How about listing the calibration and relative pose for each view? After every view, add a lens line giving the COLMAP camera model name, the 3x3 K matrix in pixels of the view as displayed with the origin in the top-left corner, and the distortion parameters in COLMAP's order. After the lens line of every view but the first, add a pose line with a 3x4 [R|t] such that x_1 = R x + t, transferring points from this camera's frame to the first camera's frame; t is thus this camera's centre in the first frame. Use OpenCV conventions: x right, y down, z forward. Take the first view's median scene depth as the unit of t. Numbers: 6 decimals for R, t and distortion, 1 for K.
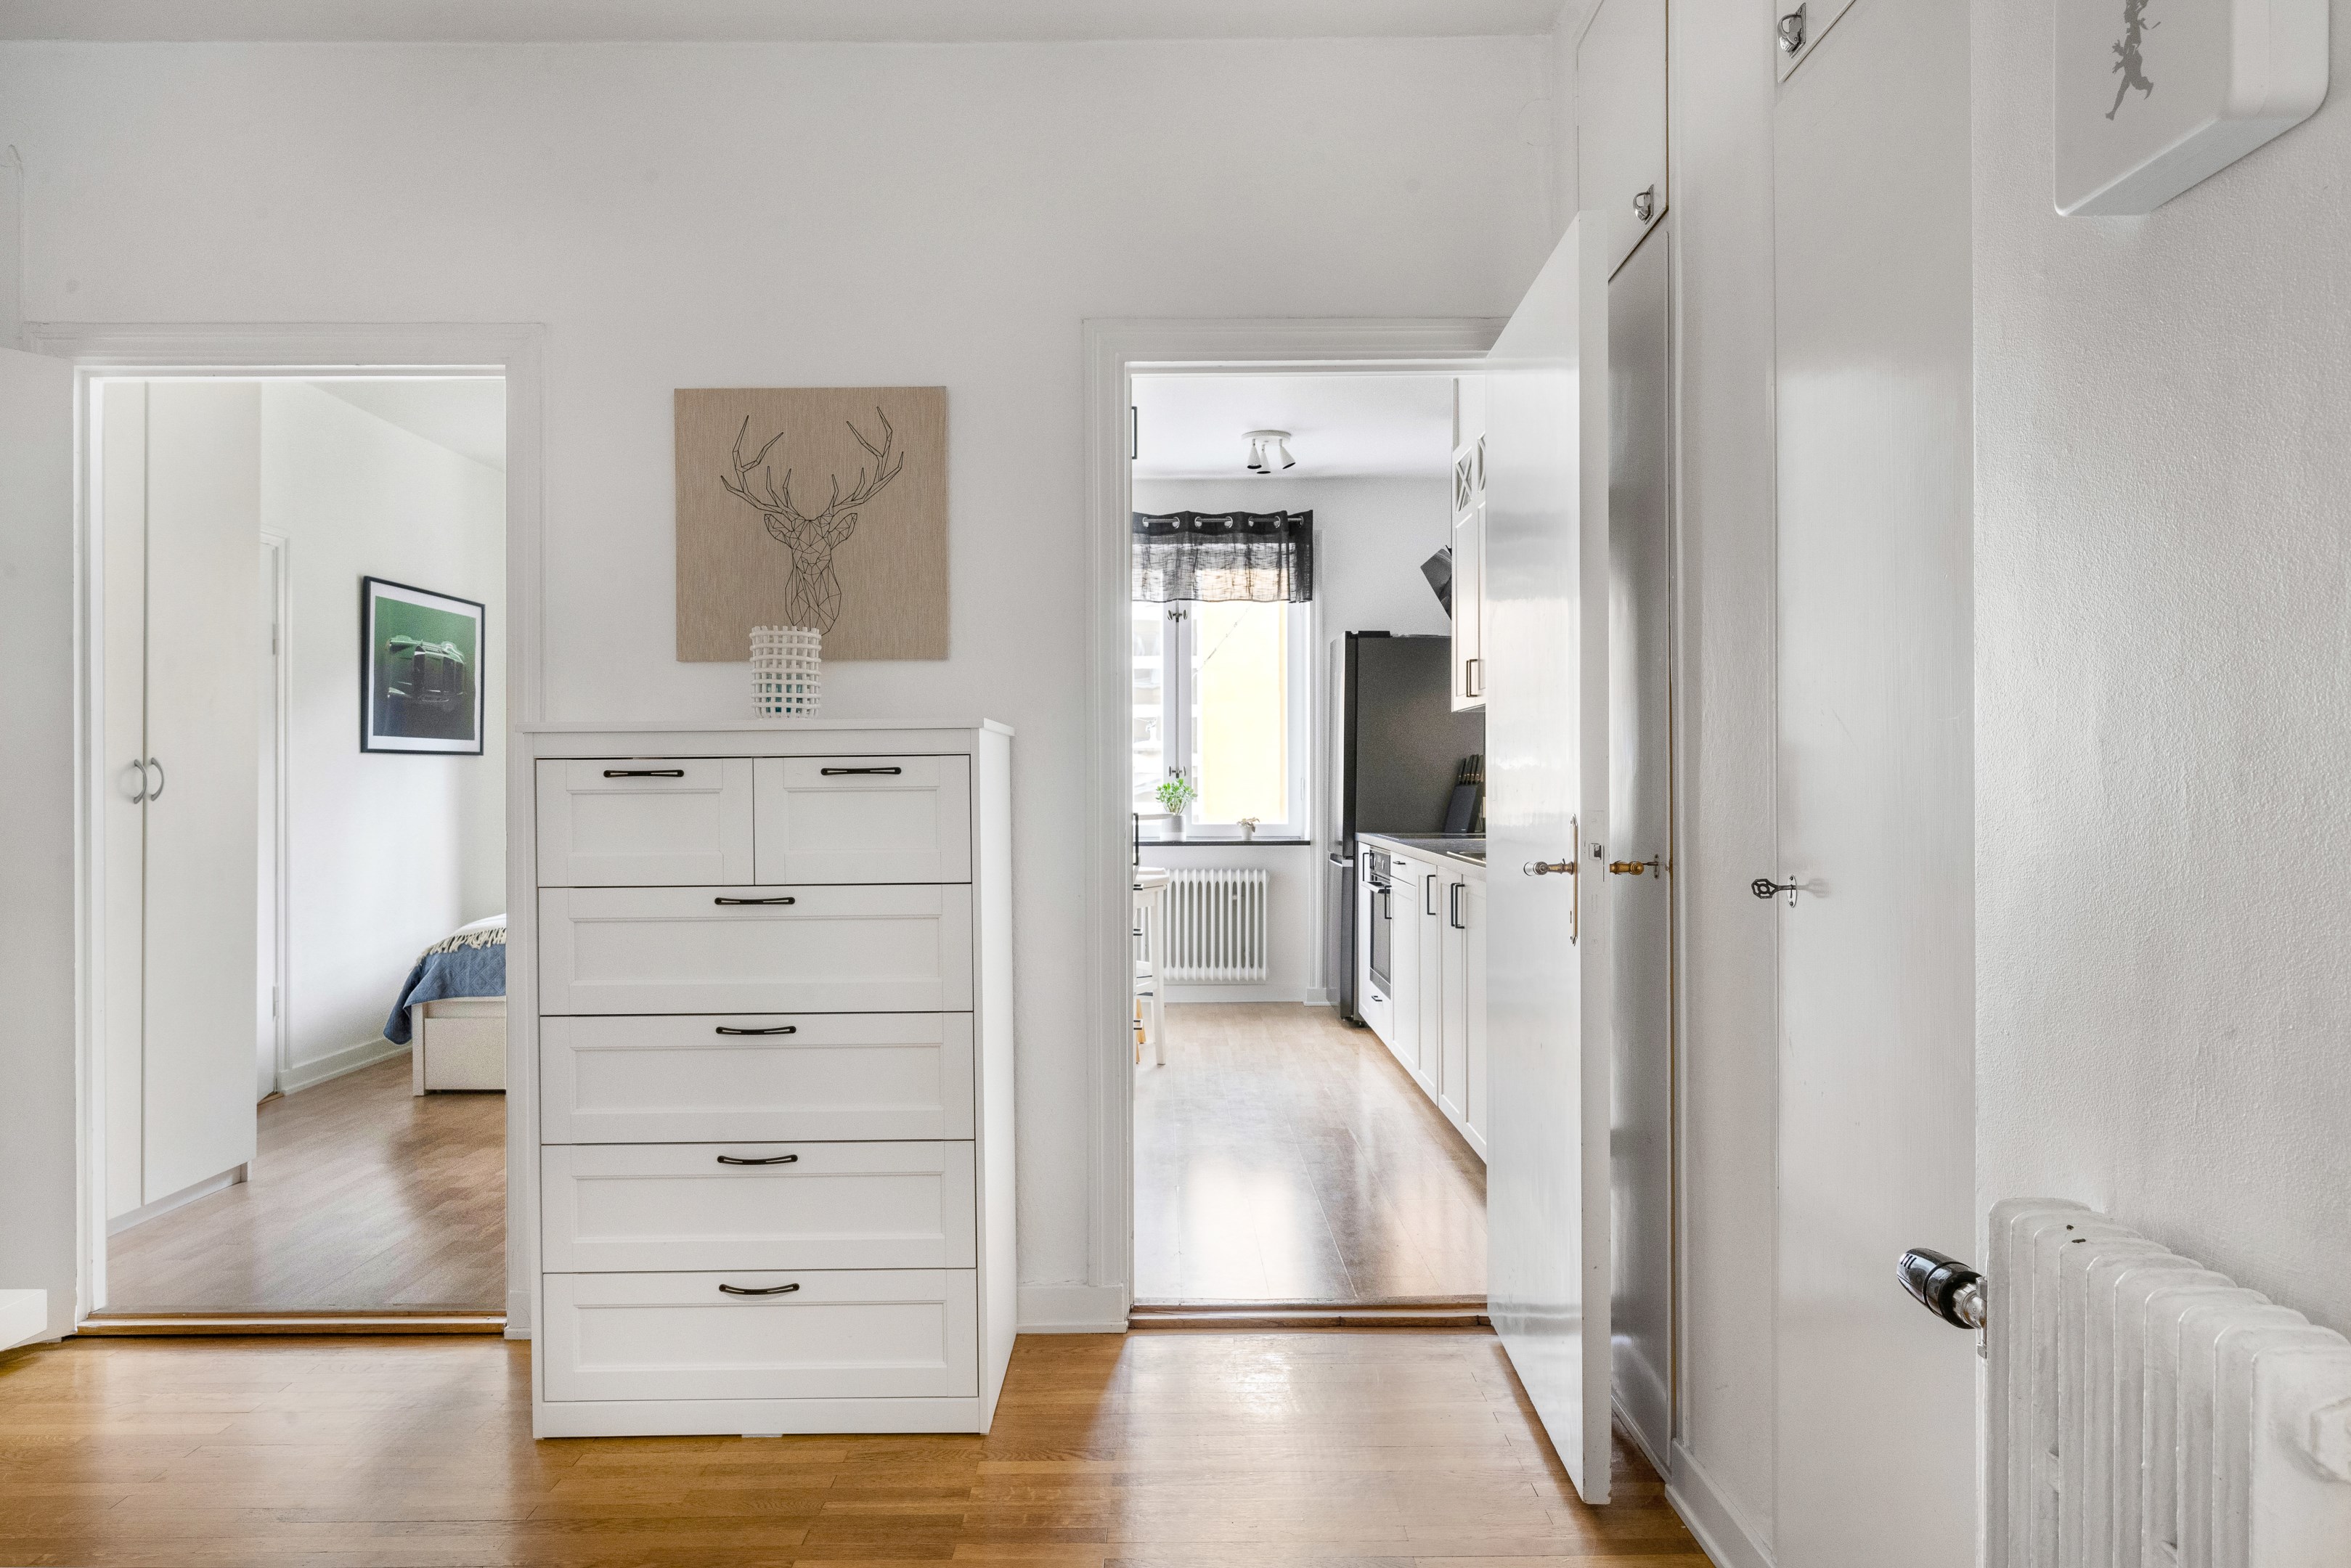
lens RADIAL K [[1463.3, 0, 1183.8], [0, 1463.3, 785.8], [0, 0, 1]] dist [0.004612, 0.001400]
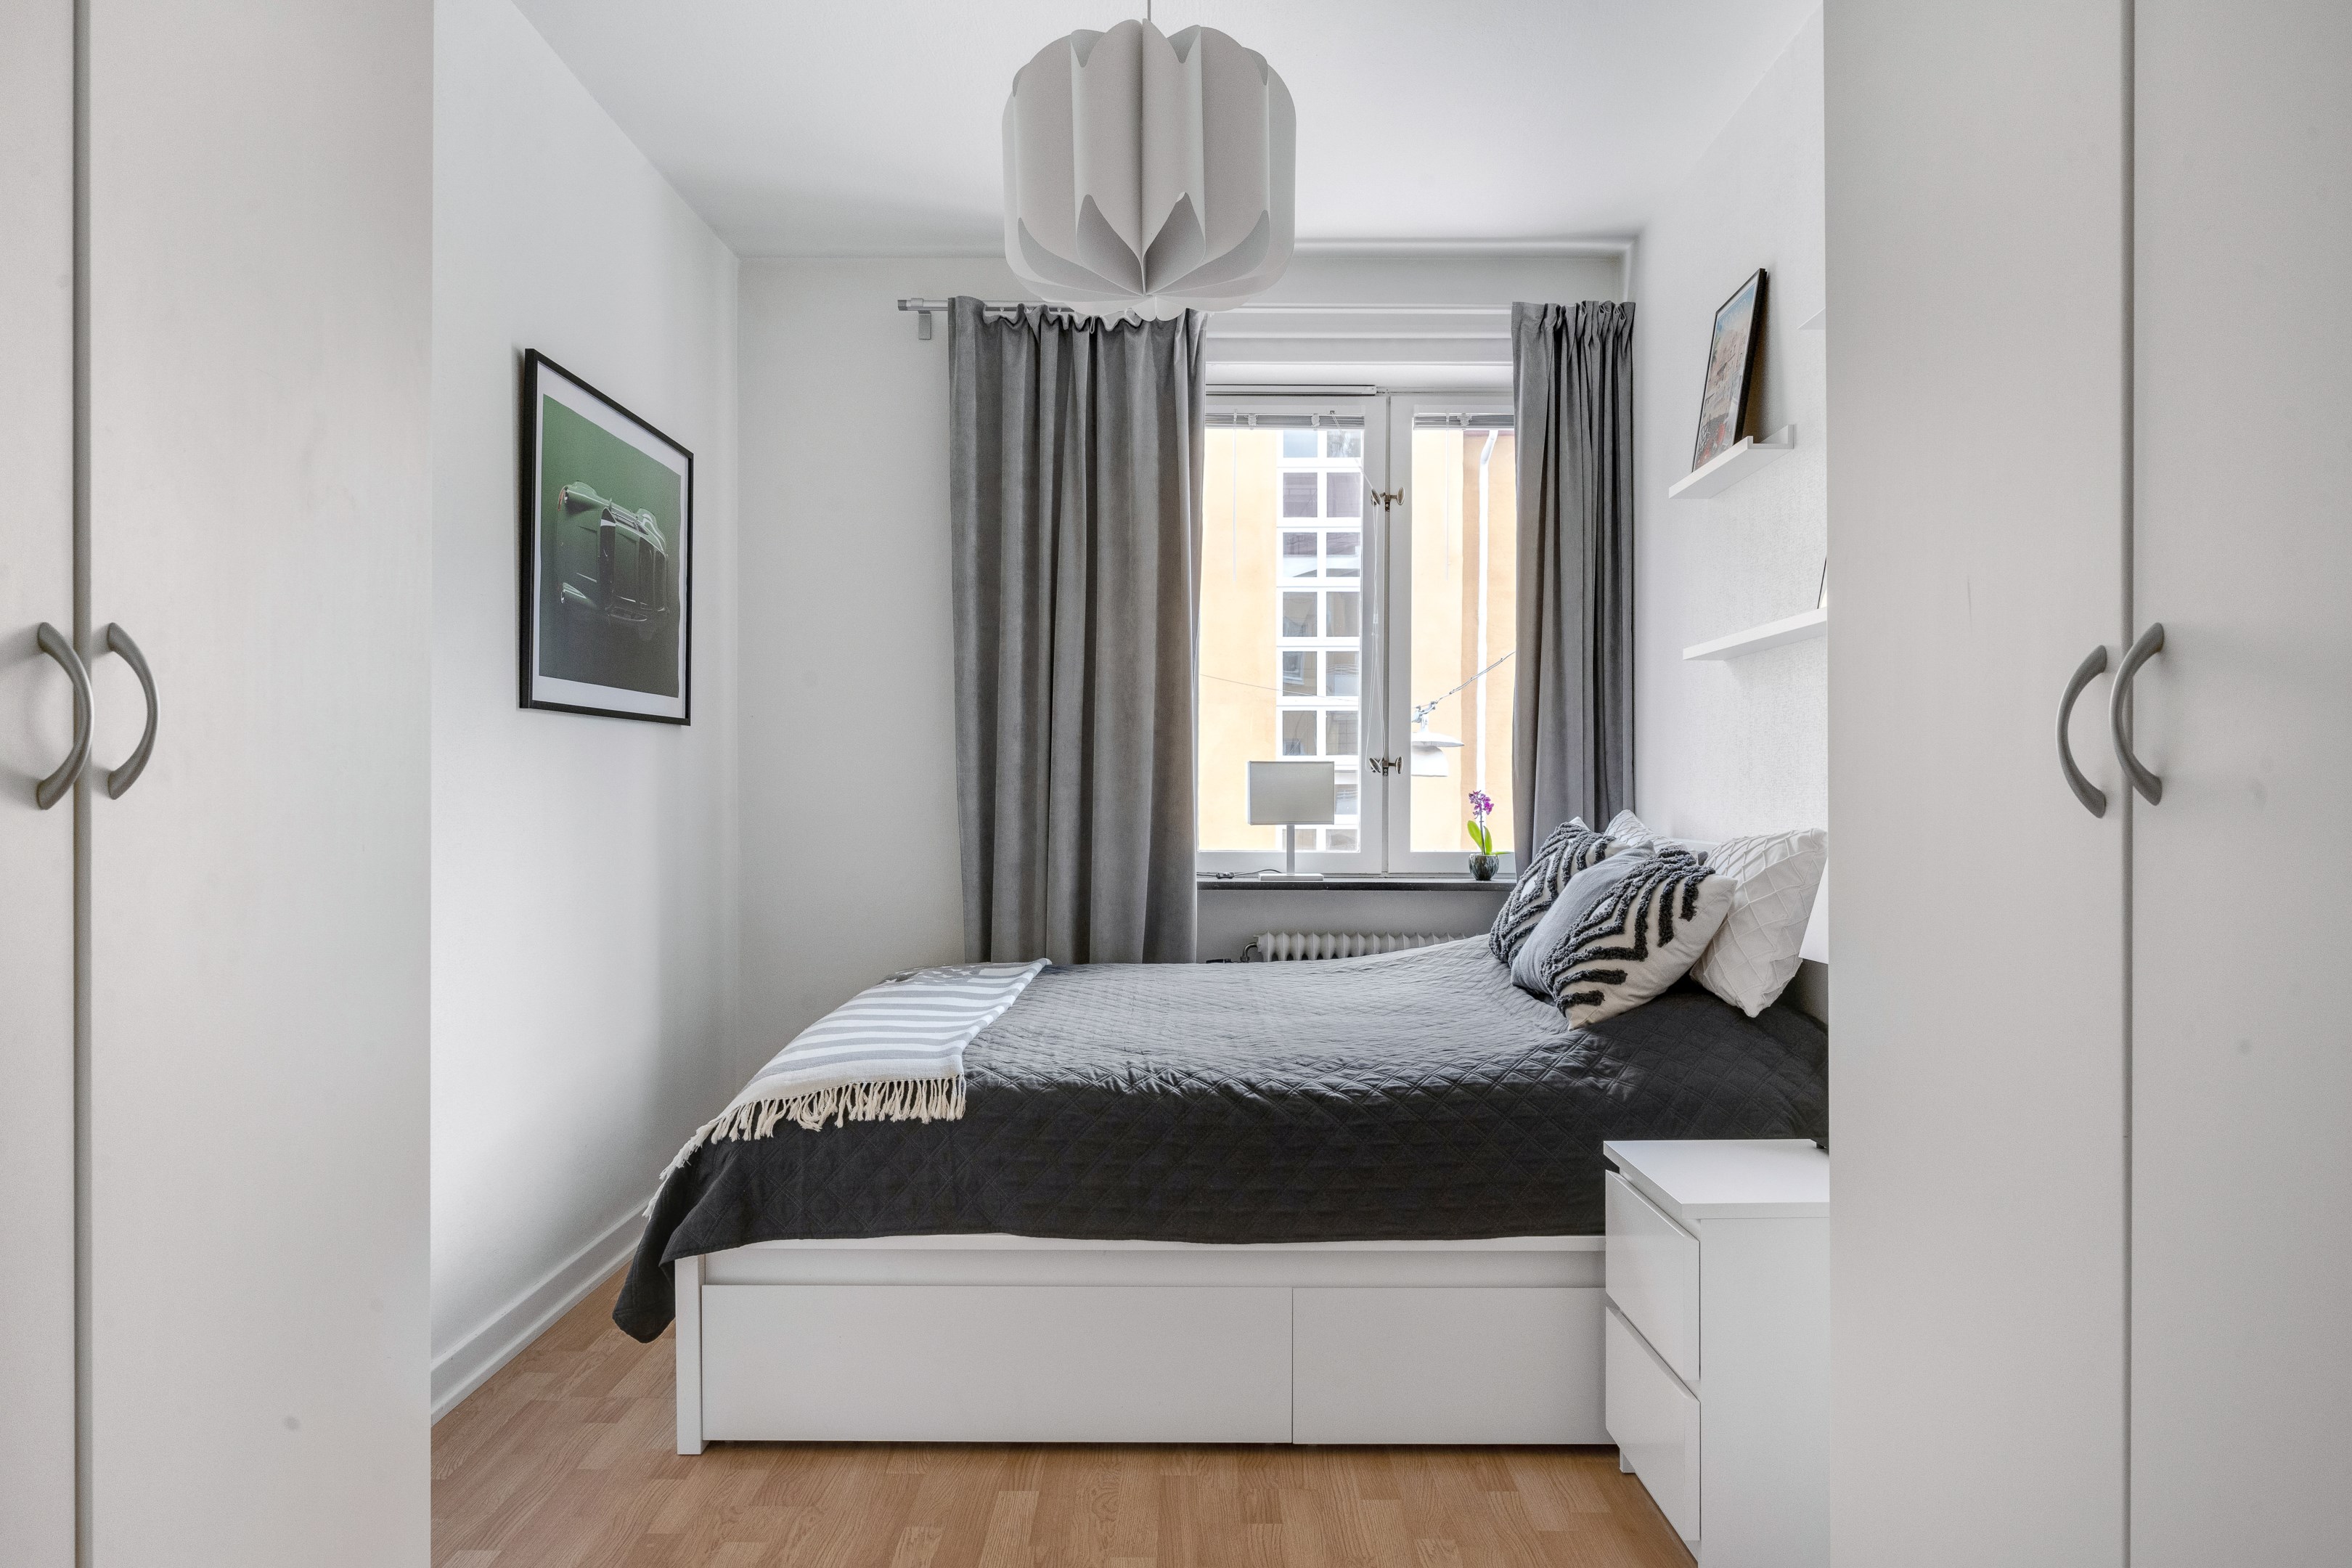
lens RADIAL K [[1556.8, 0, 1172.0], [0, 1556.8, 790.9], [0, 0, 1]] dist [0.000071, -0.000818]
pose [[0.999949, -0.004035, -0.009275, -0.332727], [0.004025, 0.999991, -0.001091, 0.006453], [0.009280, 0.001053, 0.999956, 0.471576]]
